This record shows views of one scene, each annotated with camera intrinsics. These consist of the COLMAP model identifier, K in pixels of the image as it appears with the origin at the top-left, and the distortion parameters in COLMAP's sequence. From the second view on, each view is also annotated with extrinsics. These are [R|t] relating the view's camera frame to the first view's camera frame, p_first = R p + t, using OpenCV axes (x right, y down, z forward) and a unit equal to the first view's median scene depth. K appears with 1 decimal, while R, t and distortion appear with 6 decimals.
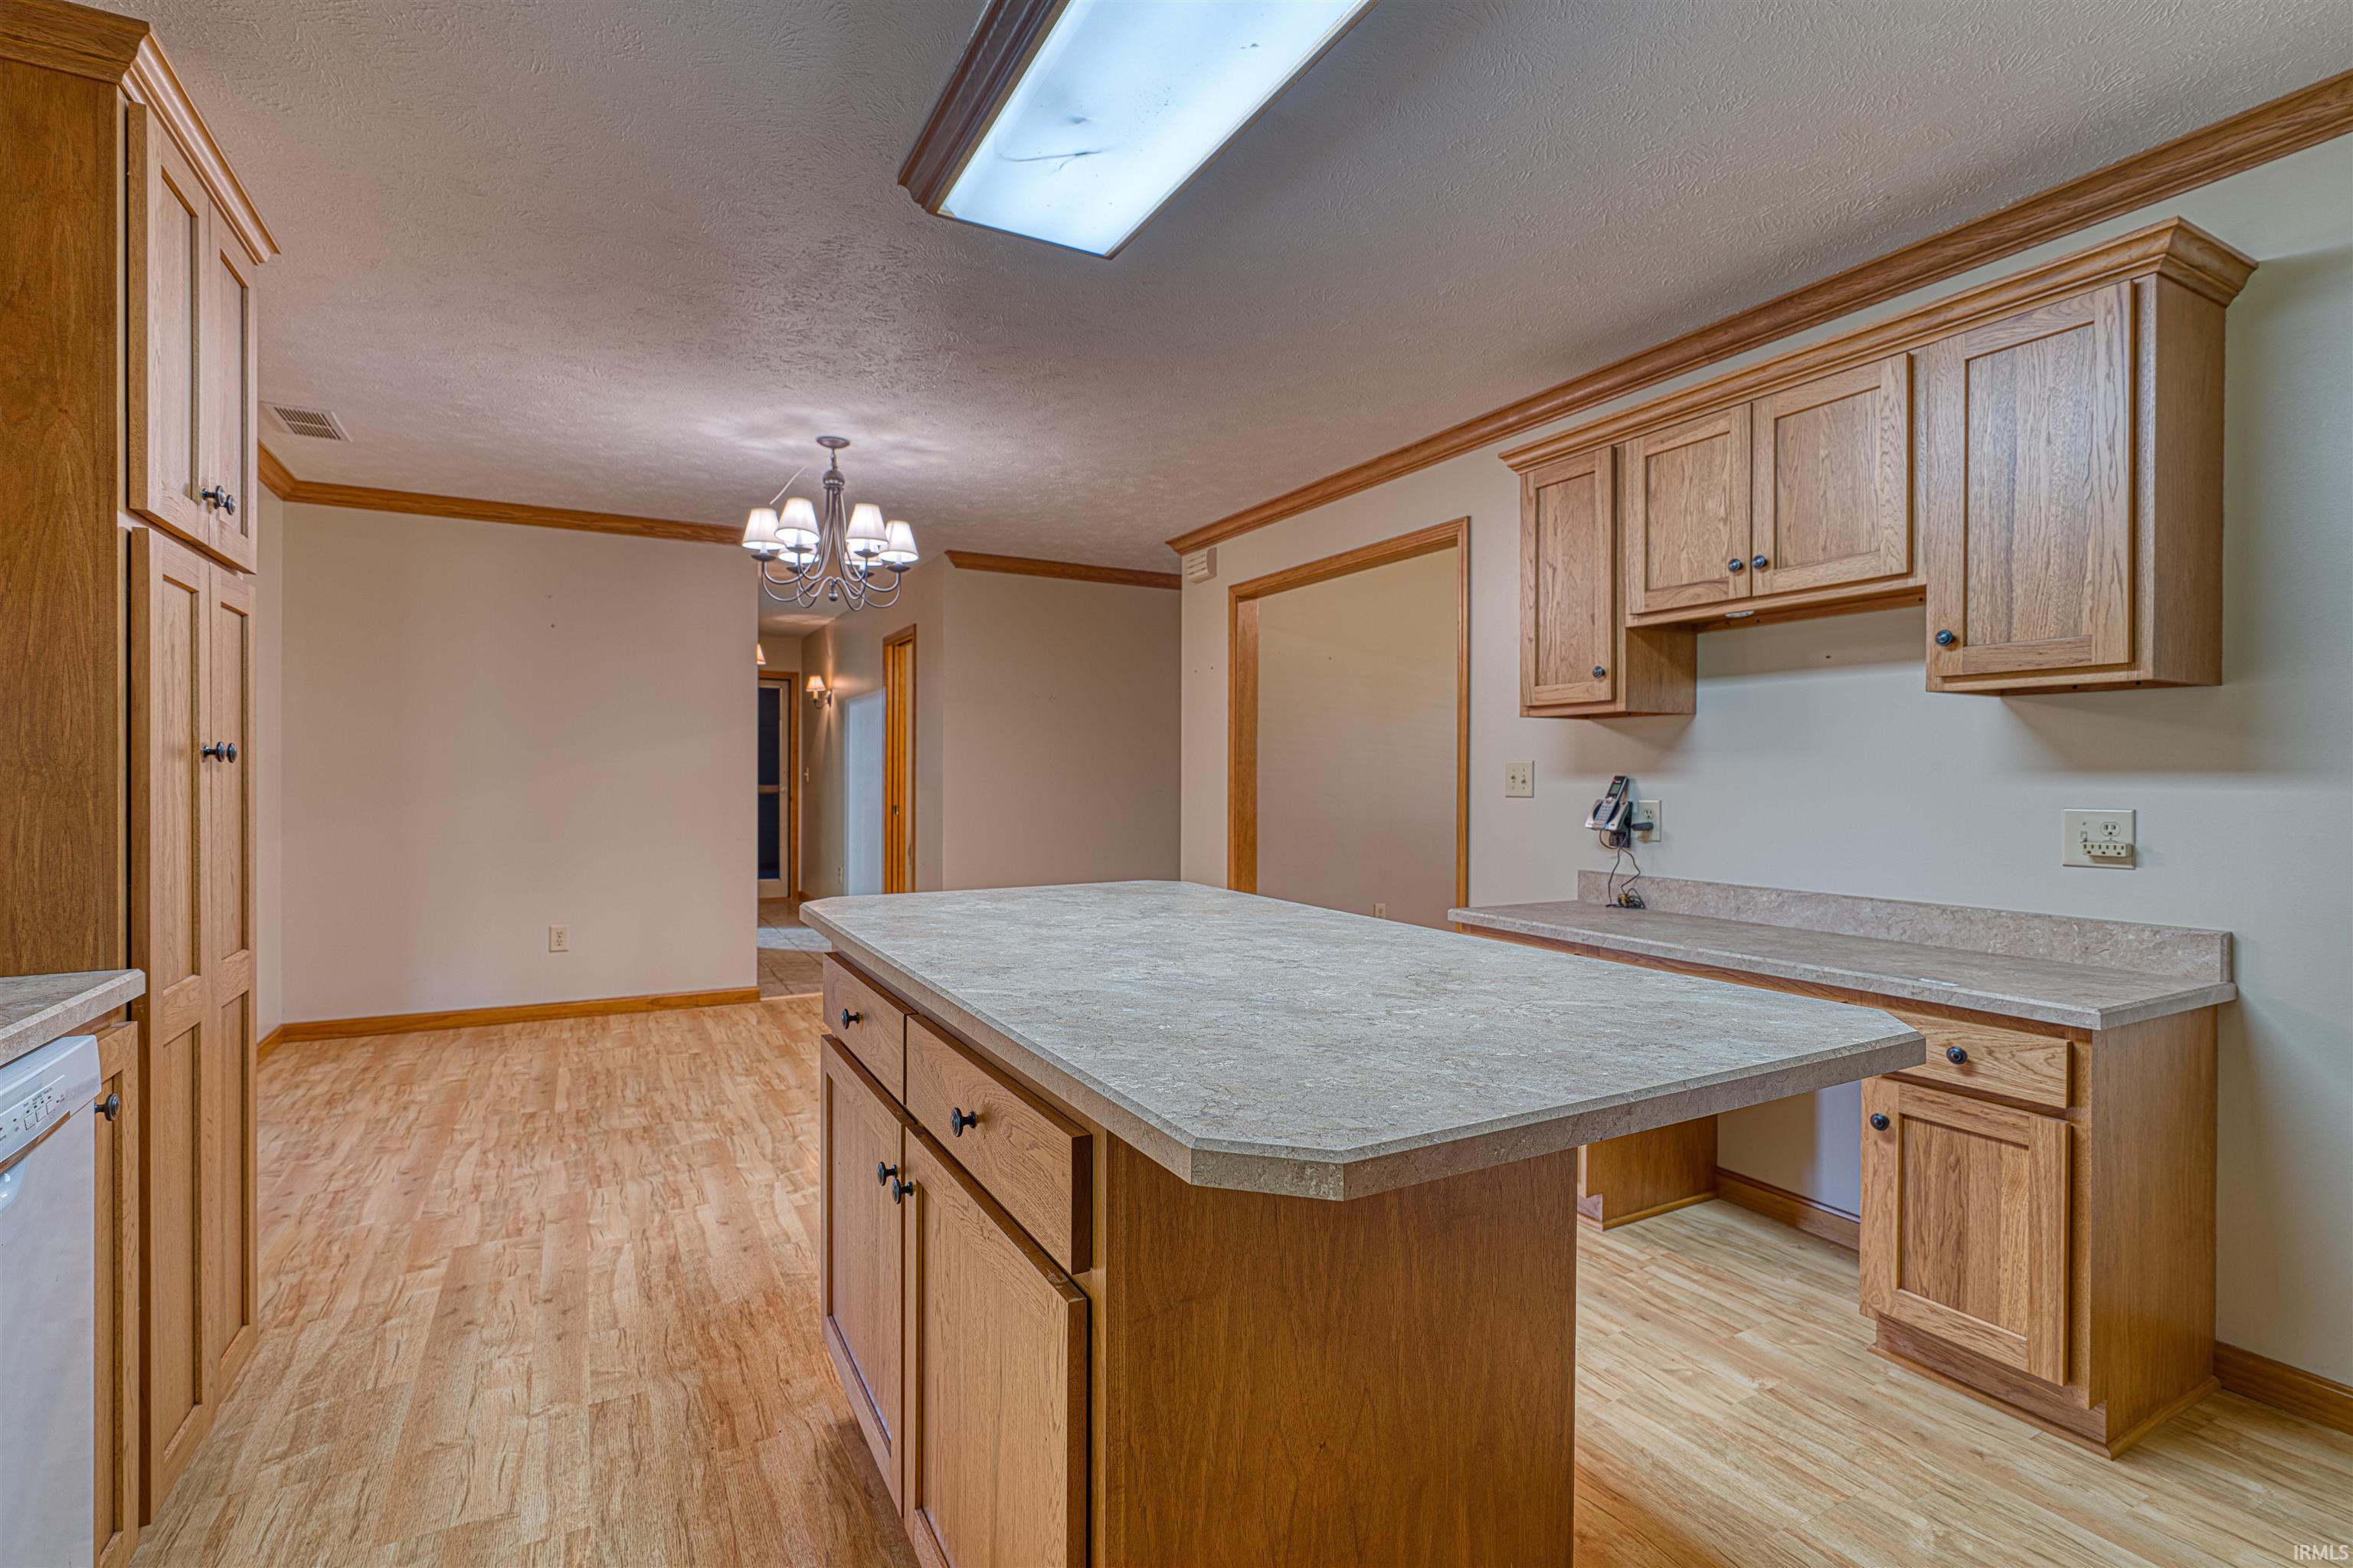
lens RADIAL K [[1090.4, 0, 1166.6], [0, 1090.4, 777.2], [0, 0, 1]] dist [-0.006250, 0.003177]
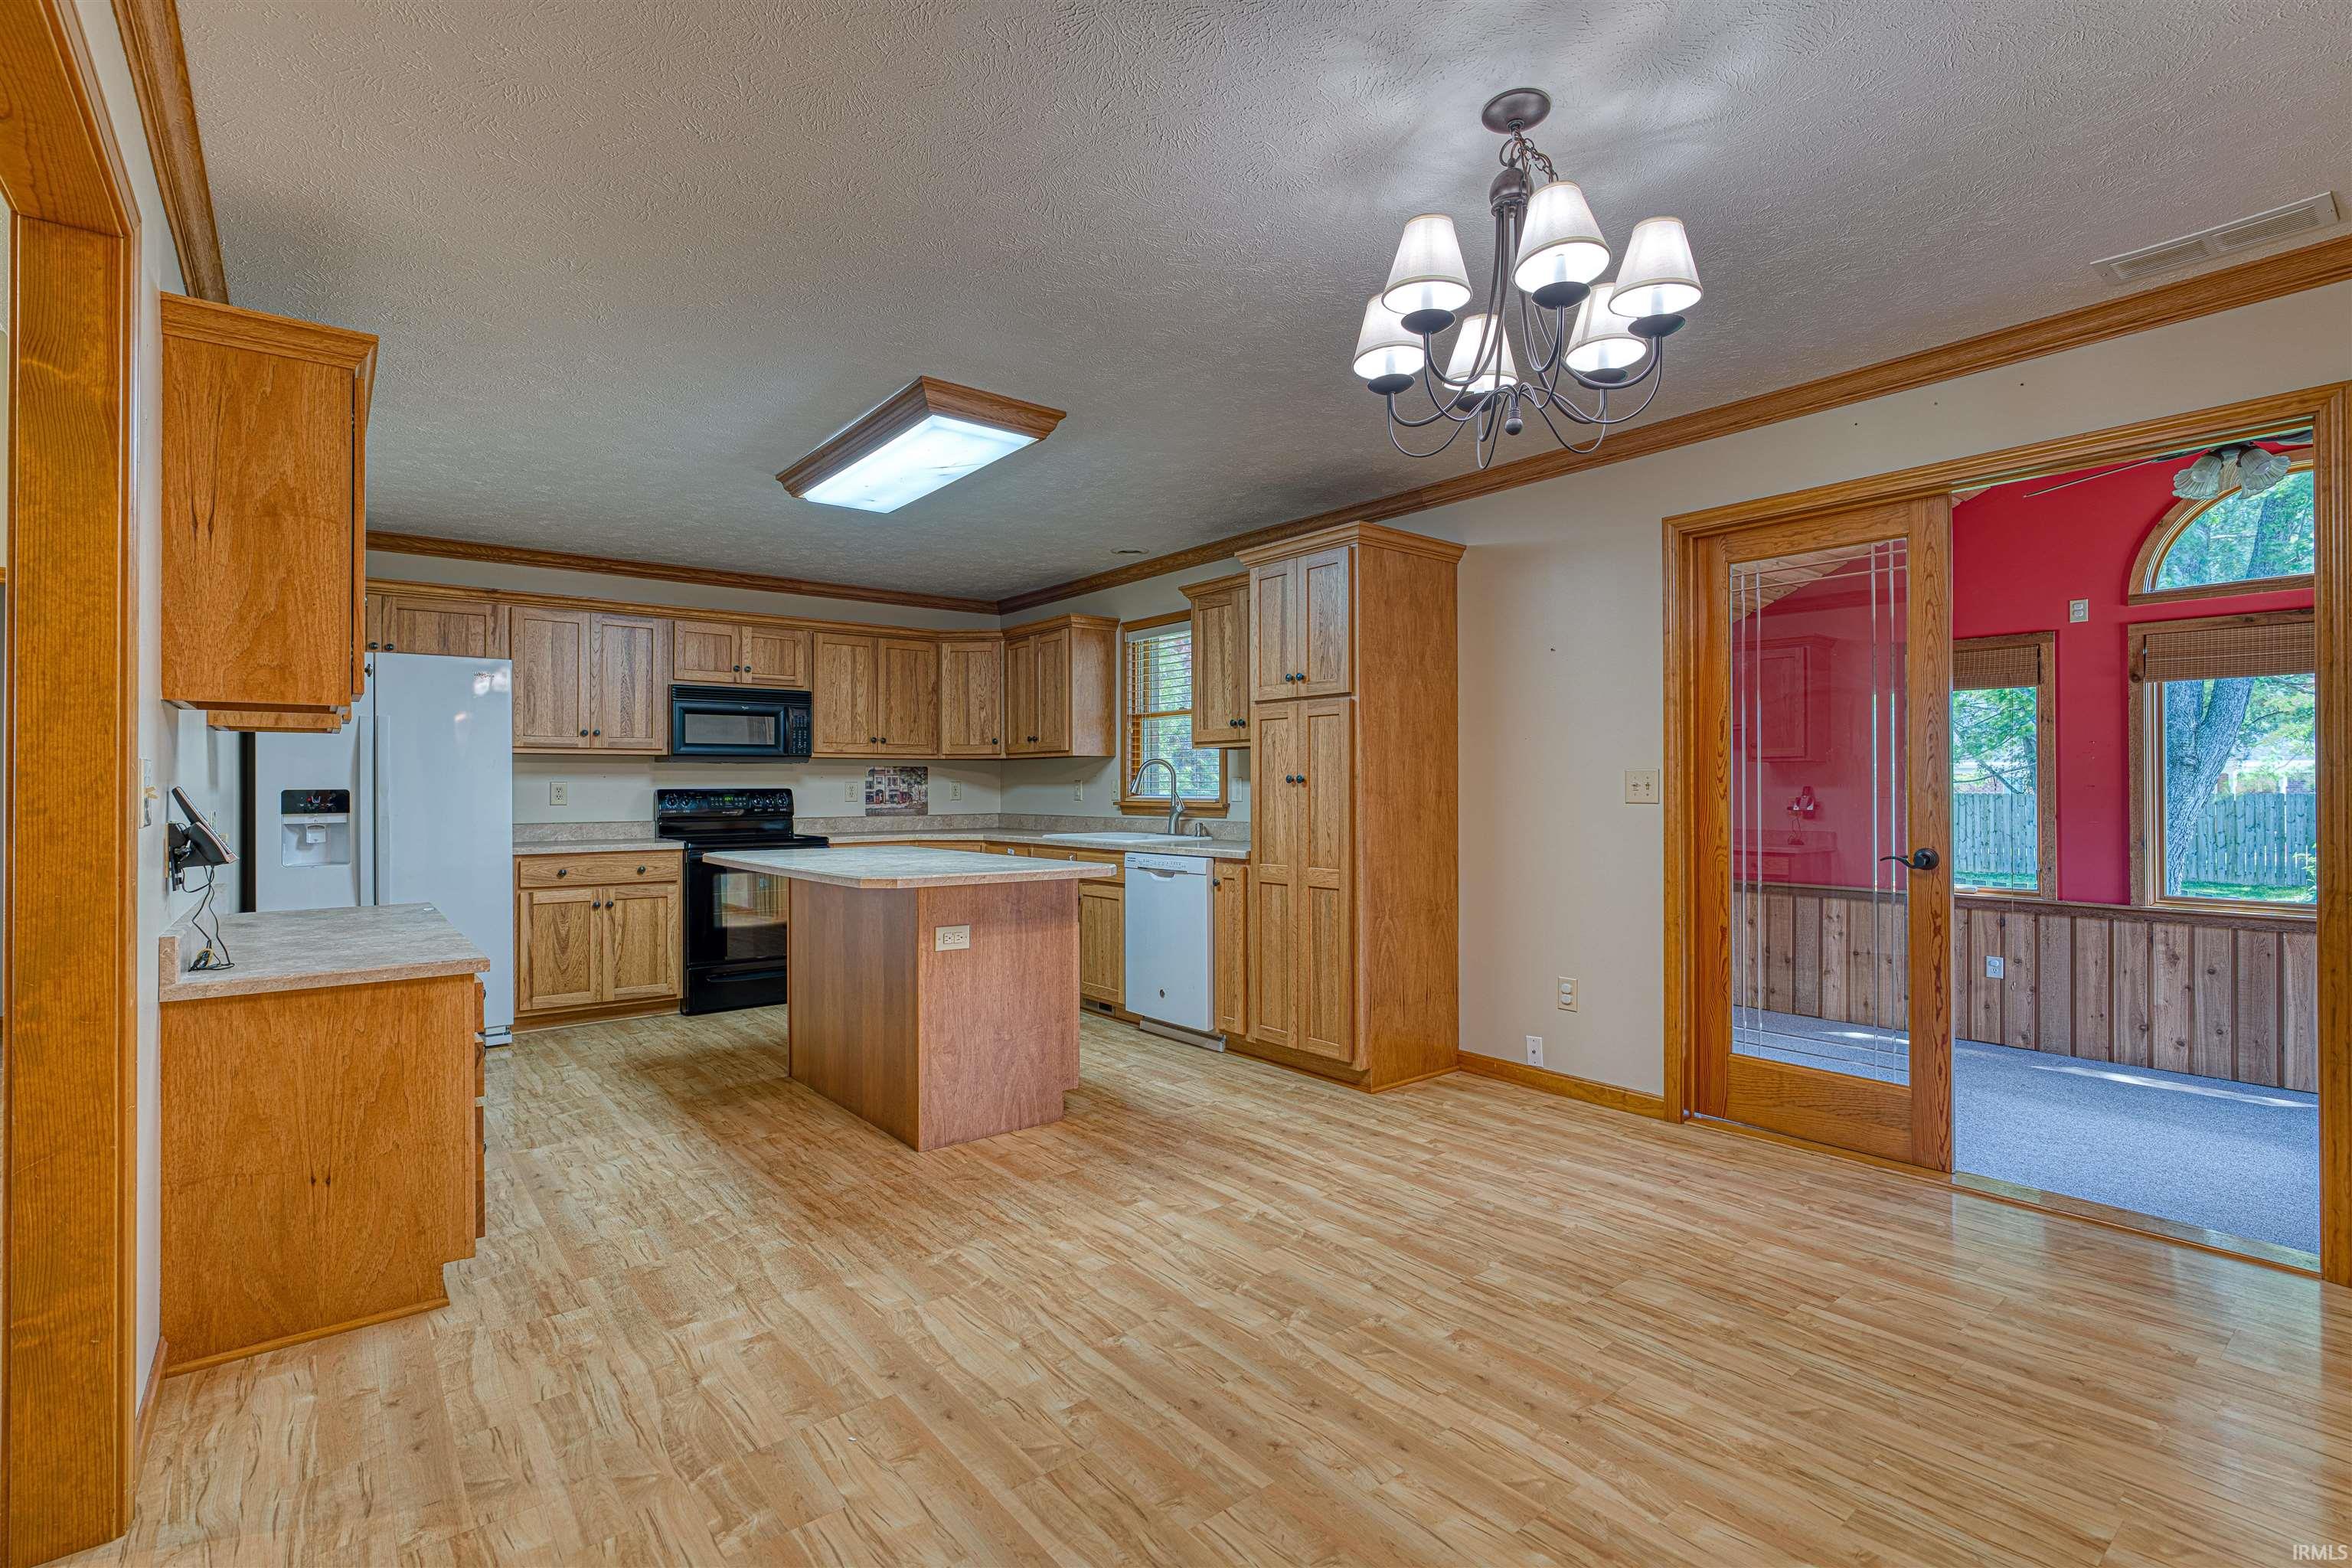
lens RADIAL K [[1089.9, 0, 1174.0], [0, 1089.9, 779.6], [0, 0, 1]] dist [-0.006250, 0.003177]
pose [[-0.983635, -0.002433, -0.180156, -0.099462], [-0.001235, 0.999976, -0.006760, -0.003290], [0.180168, -0.006427, -0.983615, 2.203311]]
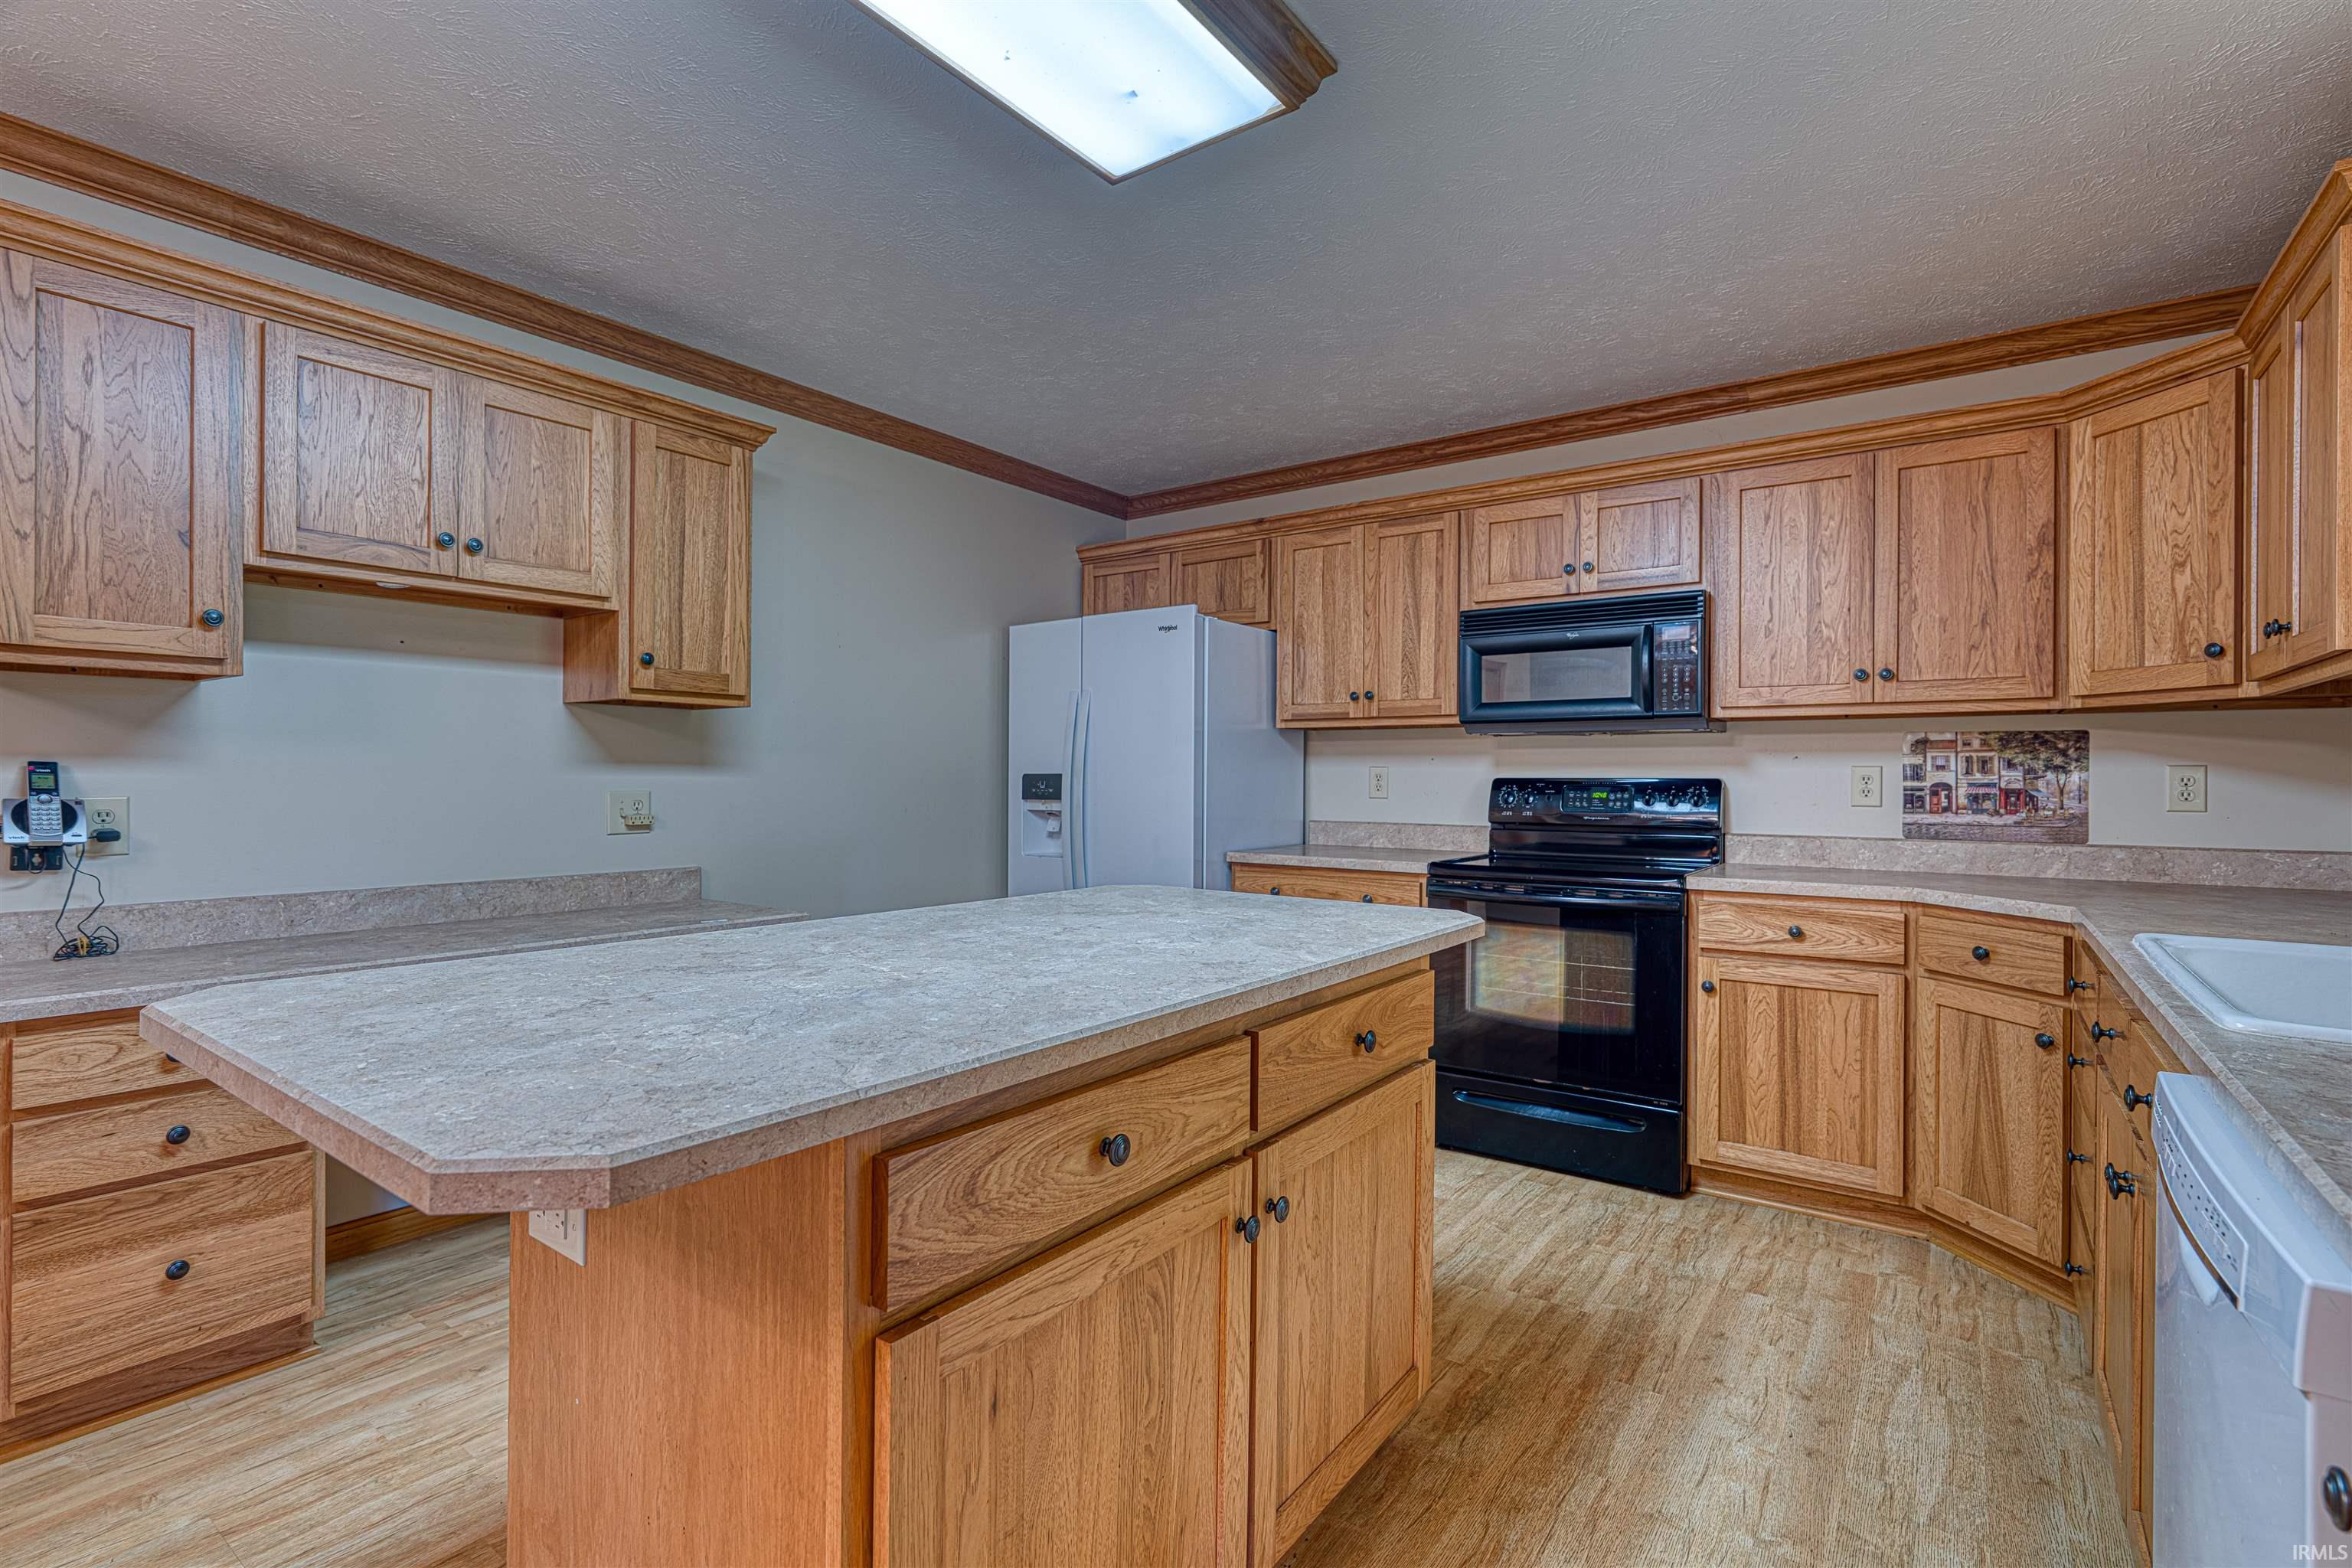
lens RADIAL K [[1089.9, 0, 1179.3], [0, 1089.9, 776.9], [0, 0, 1]] dist [-0.006250, 0.003177]
pose [[-0.436730, -0.006952, 0.899566, -0.578561], [-0.008279, 0.999959, 0.003709, 0.000110], [-0.899555, -0.005827, -0.436770, 0.821652]]
